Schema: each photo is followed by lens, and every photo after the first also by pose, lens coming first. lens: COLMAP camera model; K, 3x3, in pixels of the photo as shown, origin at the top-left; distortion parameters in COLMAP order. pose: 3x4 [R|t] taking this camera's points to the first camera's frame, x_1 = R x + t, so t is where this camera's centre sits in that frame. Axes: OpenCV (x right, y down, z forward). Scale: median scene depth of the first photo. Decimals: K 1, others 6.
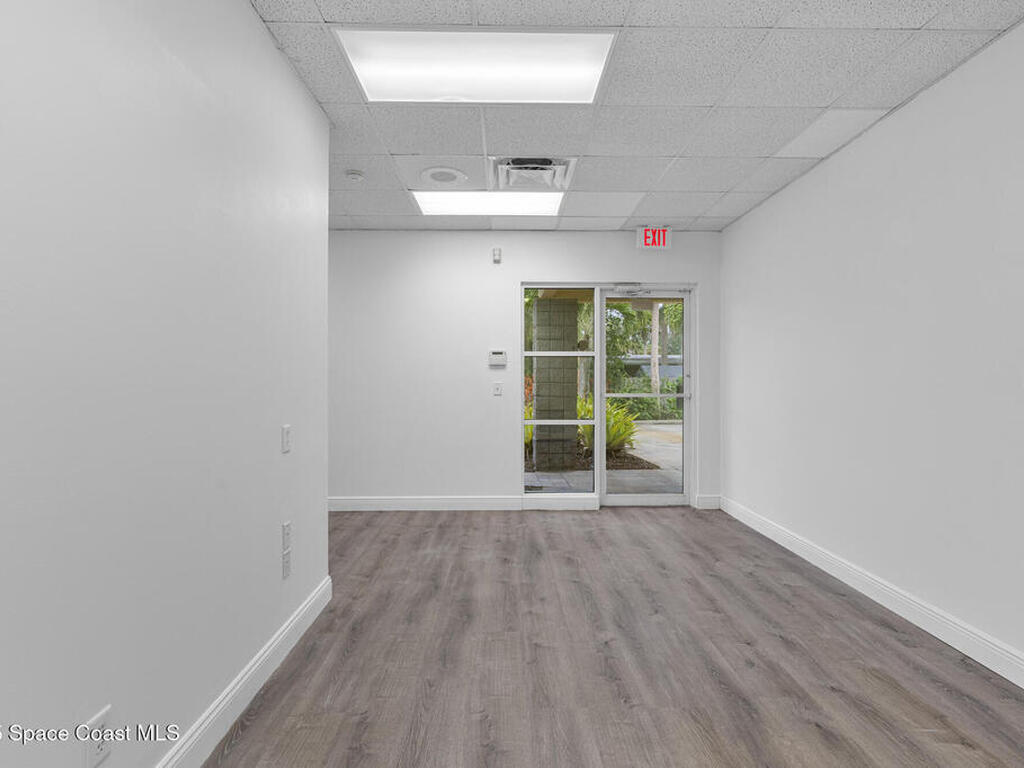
lens RADIAL K [[522.2, 0, 512.5], [0, 522.2, 372.5], [0, 0, 1]] dist [-0.003877, -0.000025]
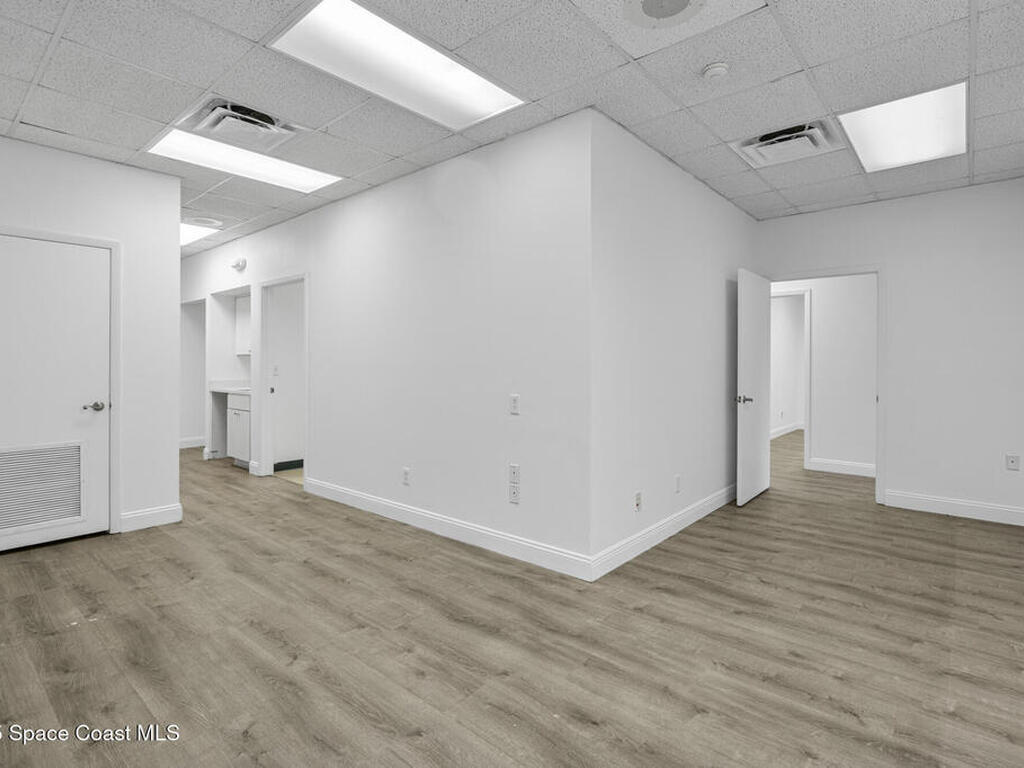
lens RADIAL K [[527.0, 0, 512.6], [0, 527.0, 360.2], [0, 0, 1]] dist [-0.000802, 0.000645]
pose [[-0.667658, -0.006779, -0.744437, 0.464205], [0.010775, 0.999766, -0.018769, 0.025951], [0.744390, -0.020553, -0.667429, 1.448074]]
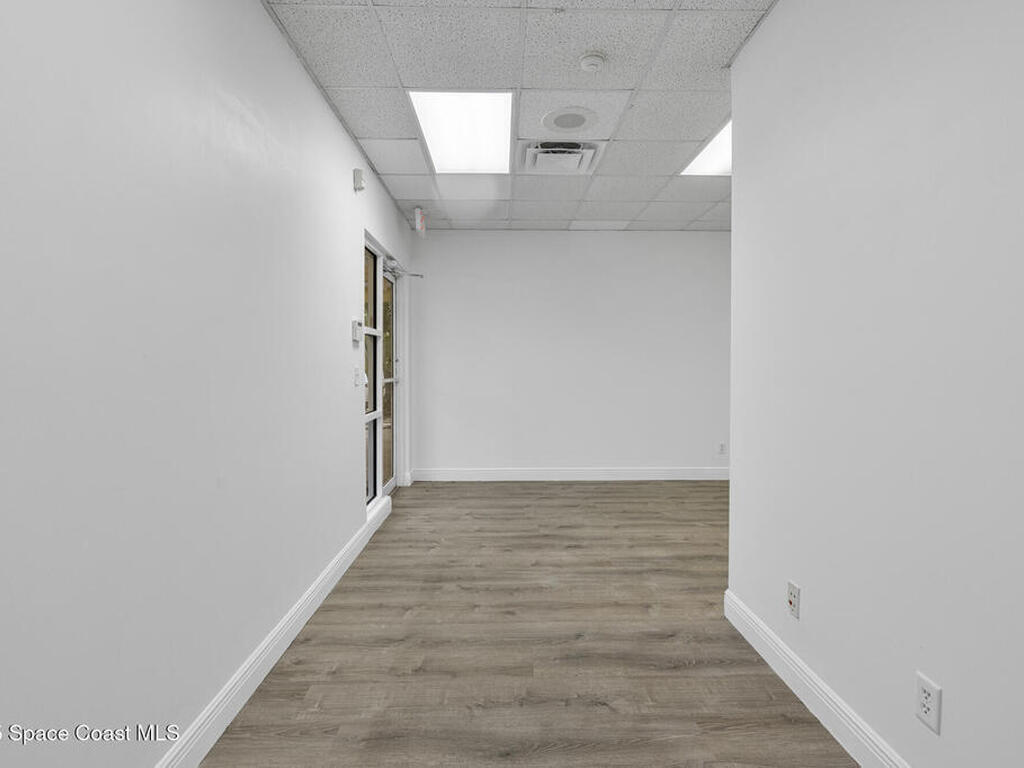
lens RADIAL K [[527.0, 0, 512.6], [0, 527.0, 360.2], [0, 0, 1]] dist [-0.000802, 0.000645]
pose [[-0.003351, 0.011060, 0.999933, -1.131917], [-0.017295, 0.999789, -0.011116, 0.024176], [-0.999845, -0.017331, -0.003159, 1.258440]]
